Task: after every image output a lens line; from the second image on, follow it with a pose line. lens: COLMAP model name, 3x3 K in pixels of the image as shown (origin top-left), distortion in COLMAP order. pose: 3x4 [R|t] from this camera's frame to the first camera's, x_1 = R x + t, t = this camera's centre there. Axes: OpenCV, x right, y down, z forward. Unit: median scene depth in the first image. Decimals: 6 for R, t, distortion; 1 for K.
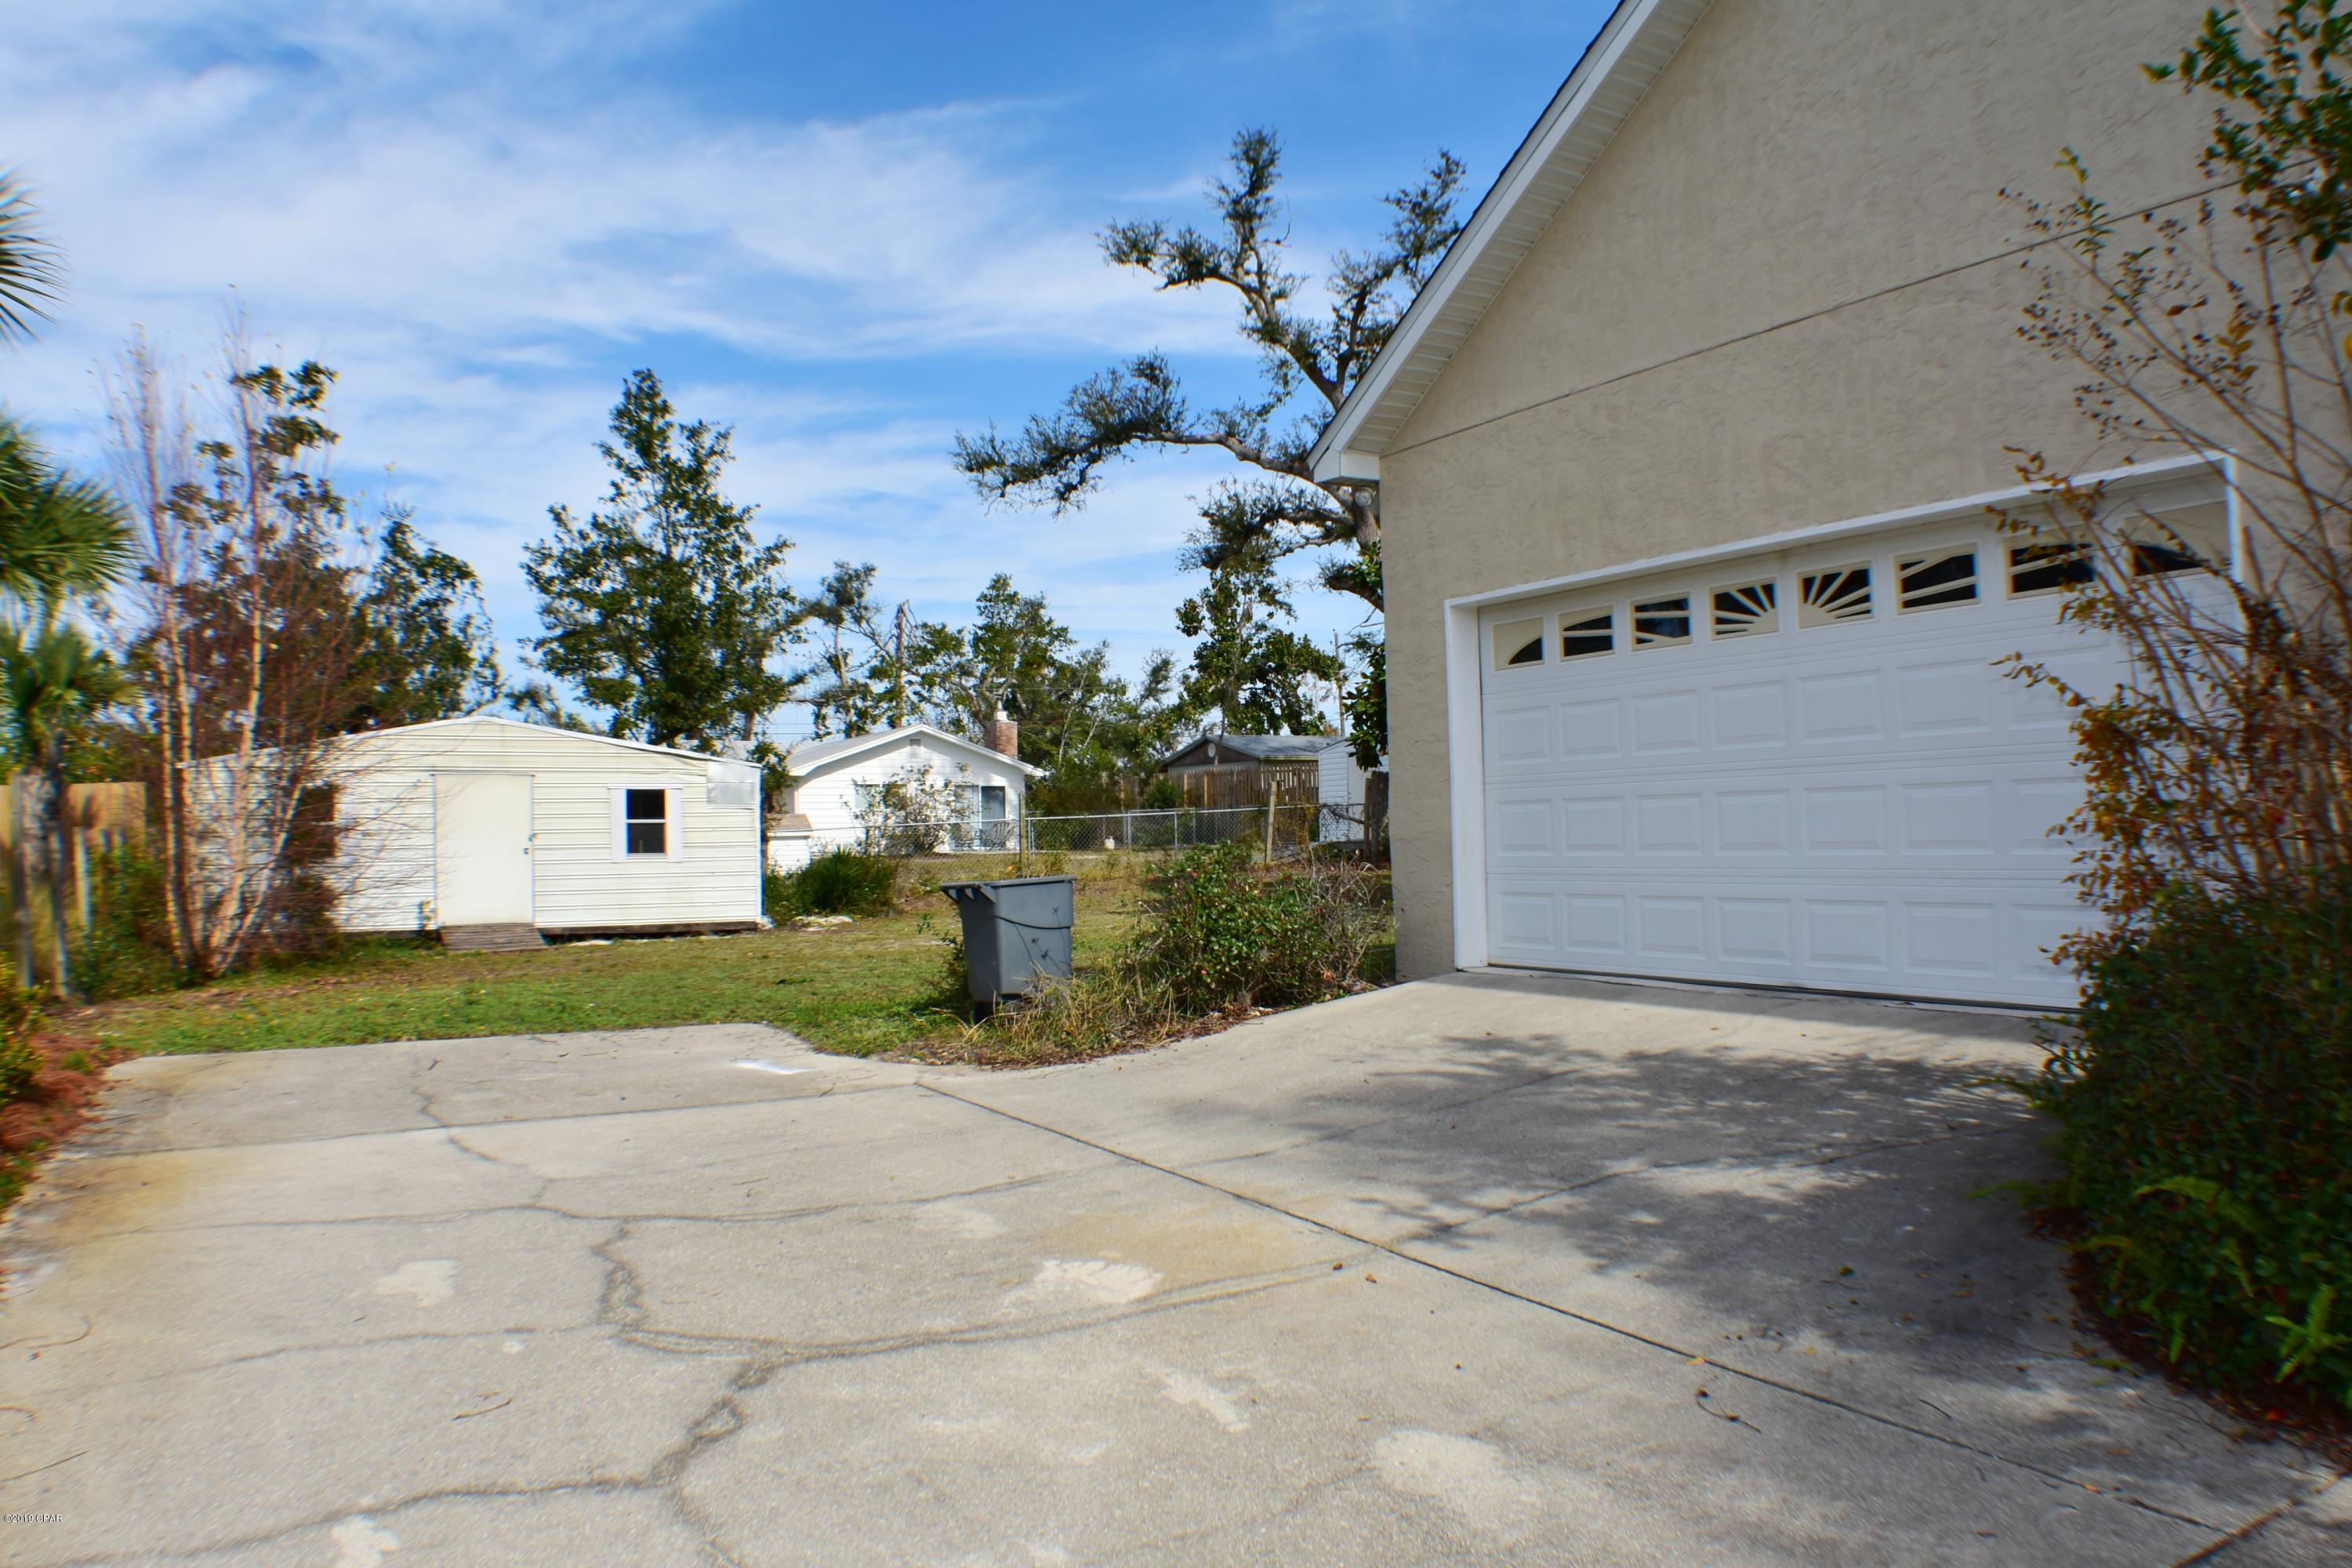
lens RADIAL K [[1751.9, 0, 1181.0], [0, 1751.9, 779.0], [0, 0, 1]] dist [-0.177765, 0.052555]
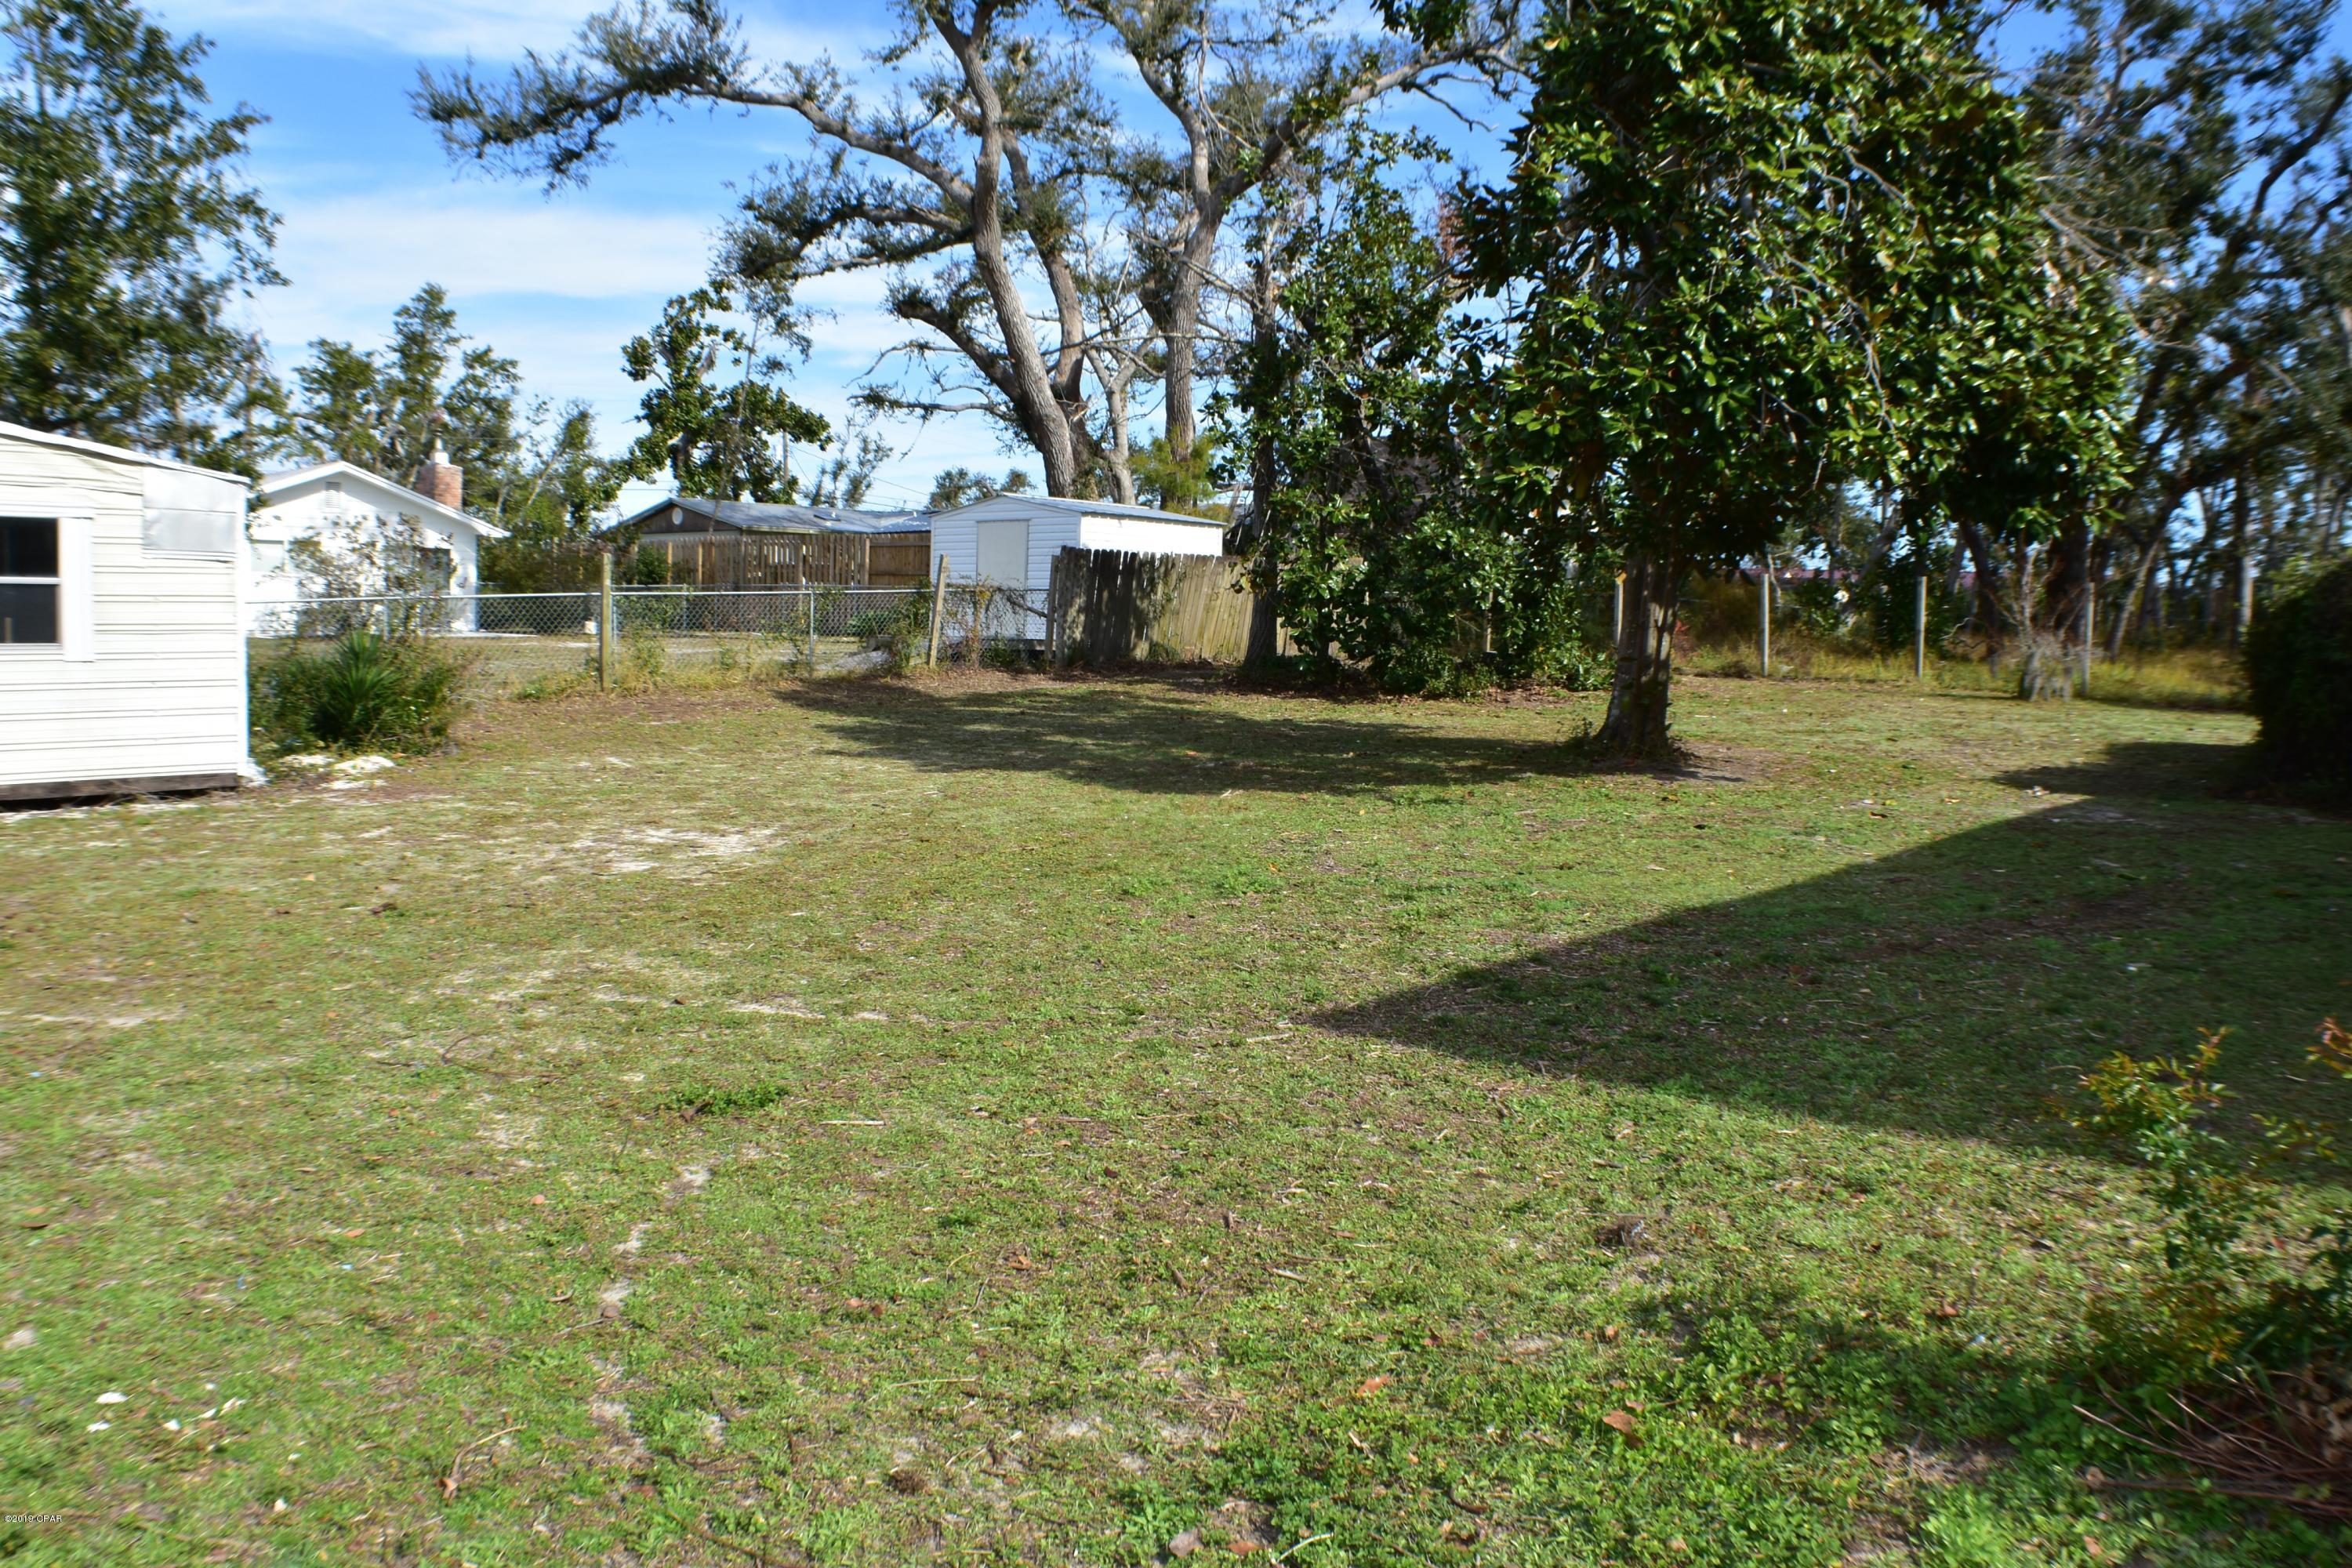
lens RADIAL K [[1751.9, 0, 1181.0], [0, 1751.9, 779.0], [0, 0, 1]] dist [-0.177765, 0.052555]
pose [[0.932363, 0.005746, 0.361478, -0.124818], [-0.049550, 0.992469, 0.112030, 0.009546], [-0.358112, -0.122364, 0.925626, 0.329883]]
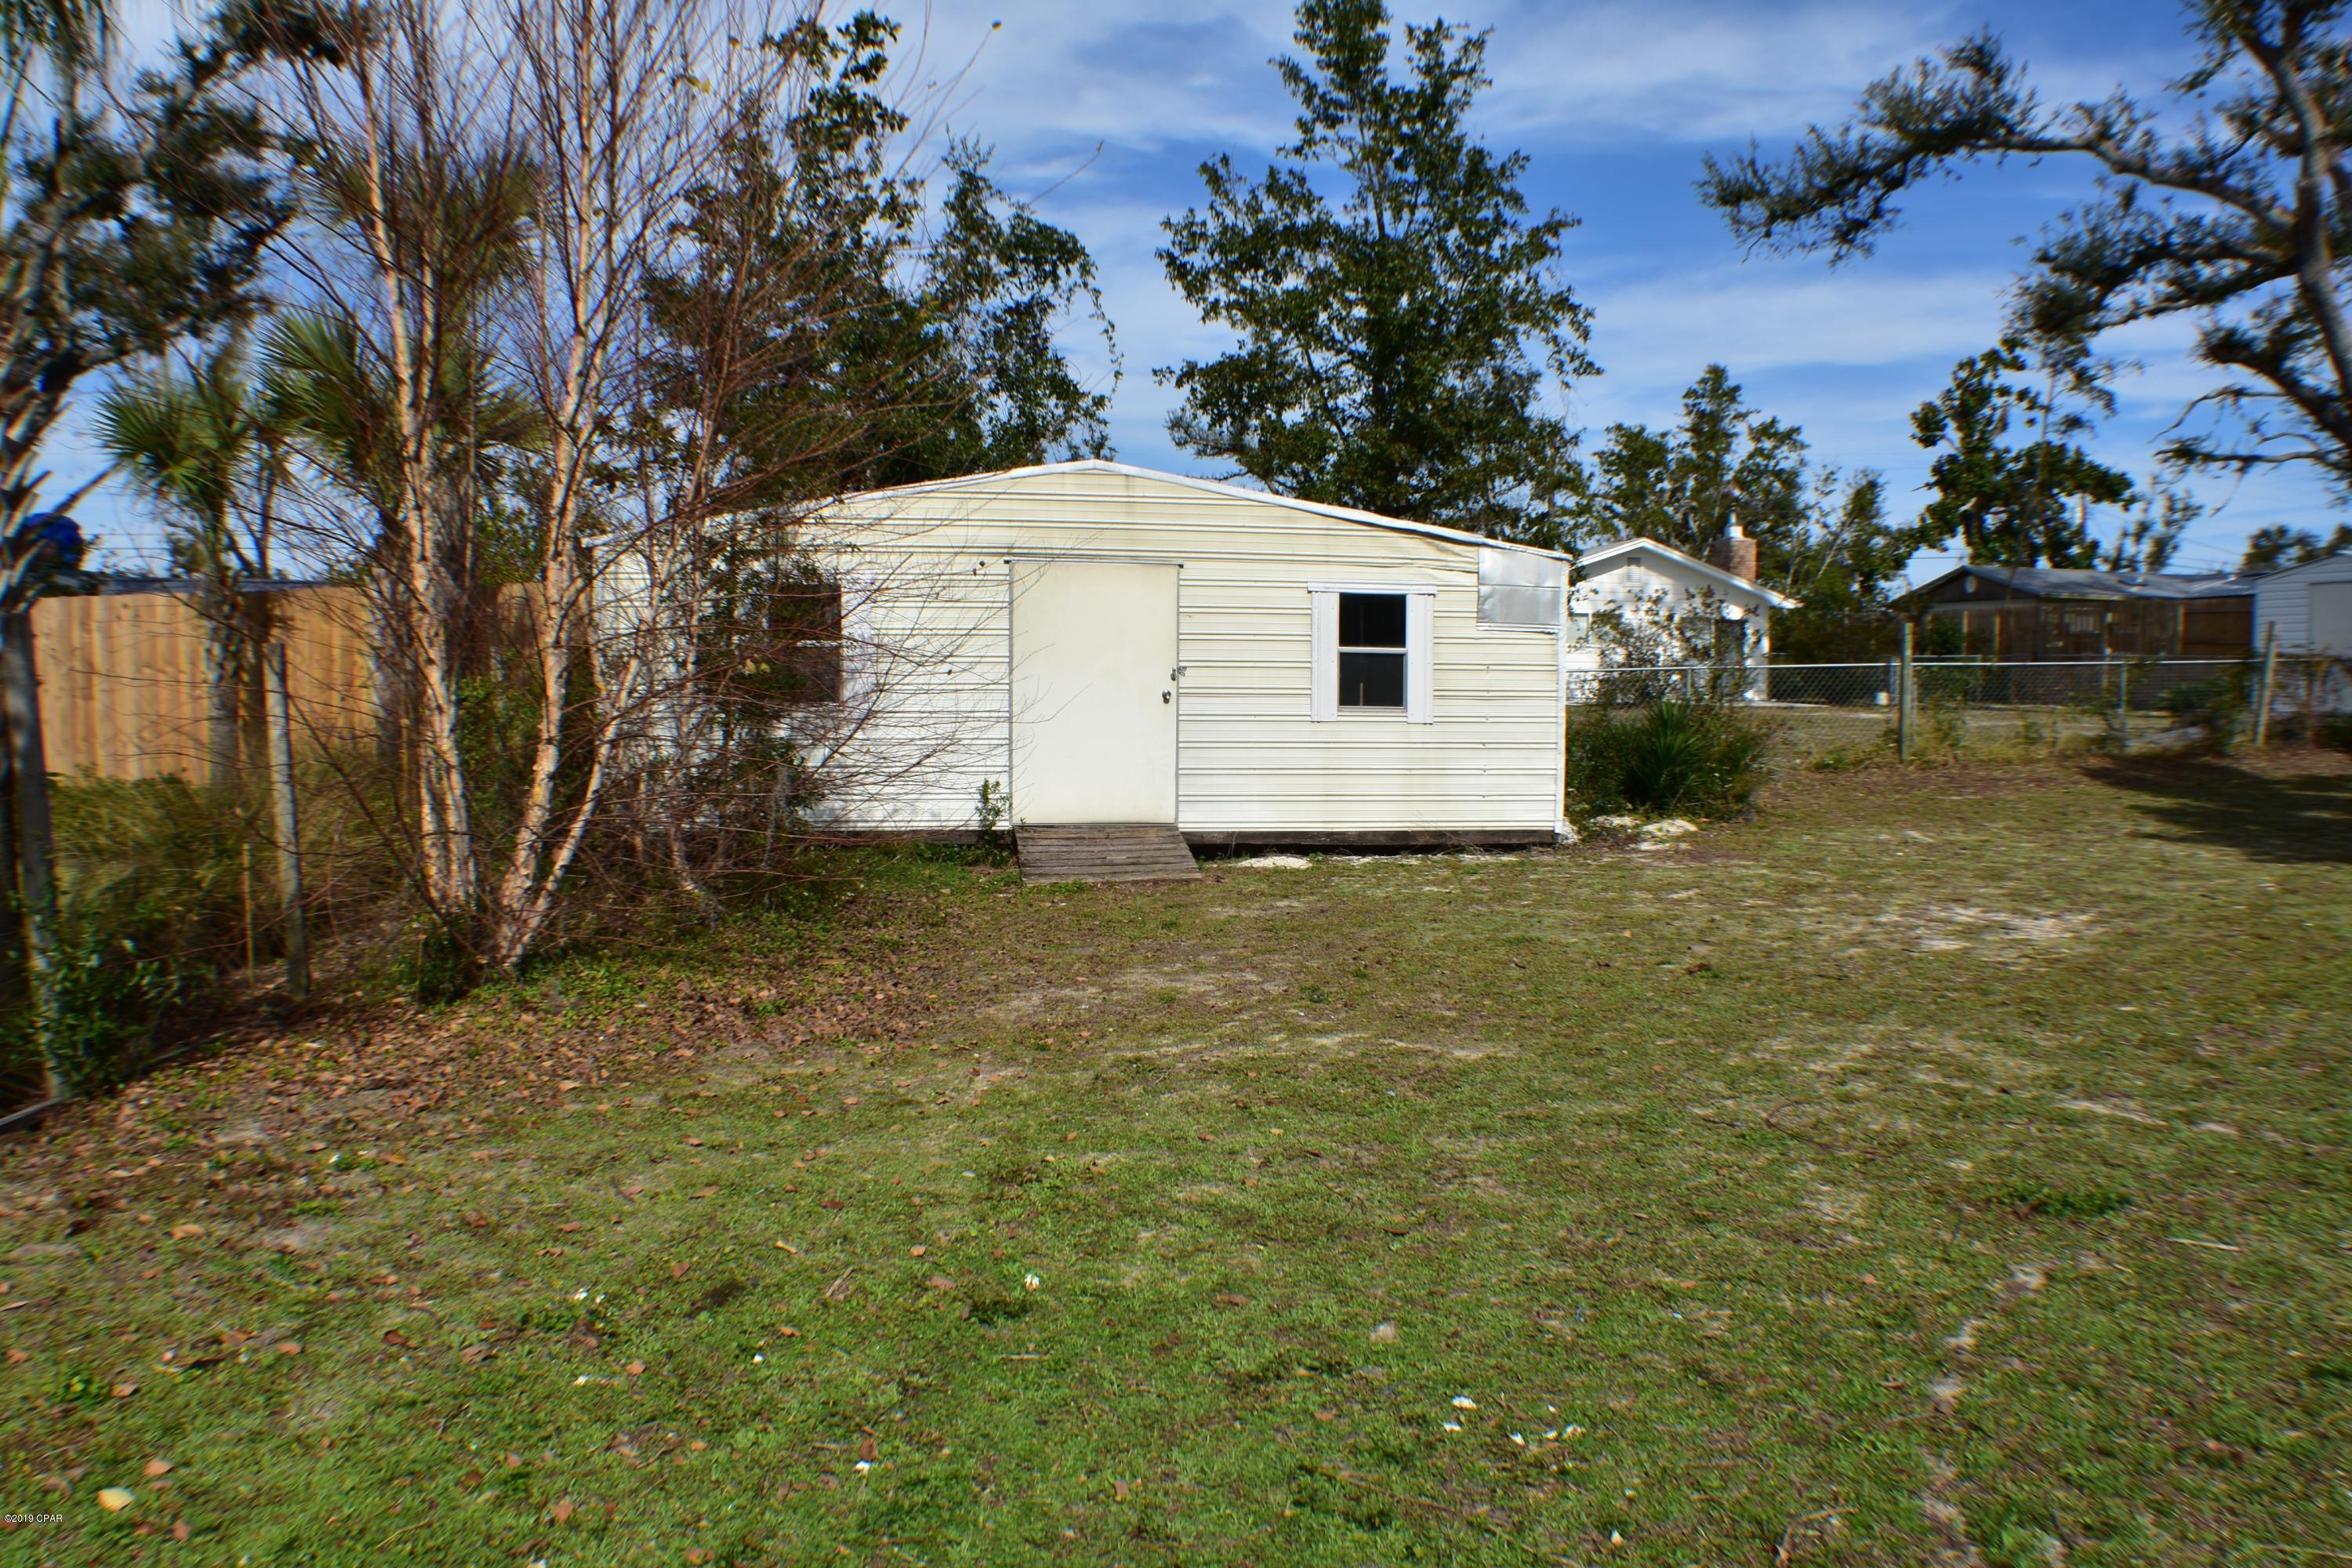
lens RADIAL K [[1751.9, 0, 1181.0], [0, 1751.9, 779.0], [0, 0, 1]] dist [-0.177765, 0.052555]
pose [[0.939445, 0.046612, -0.339514, -0.131149], [-0.014947, 0.995337, 0.095290, 0.009807], [0.342373, -0.084445, 0.935762, 0.330823]]
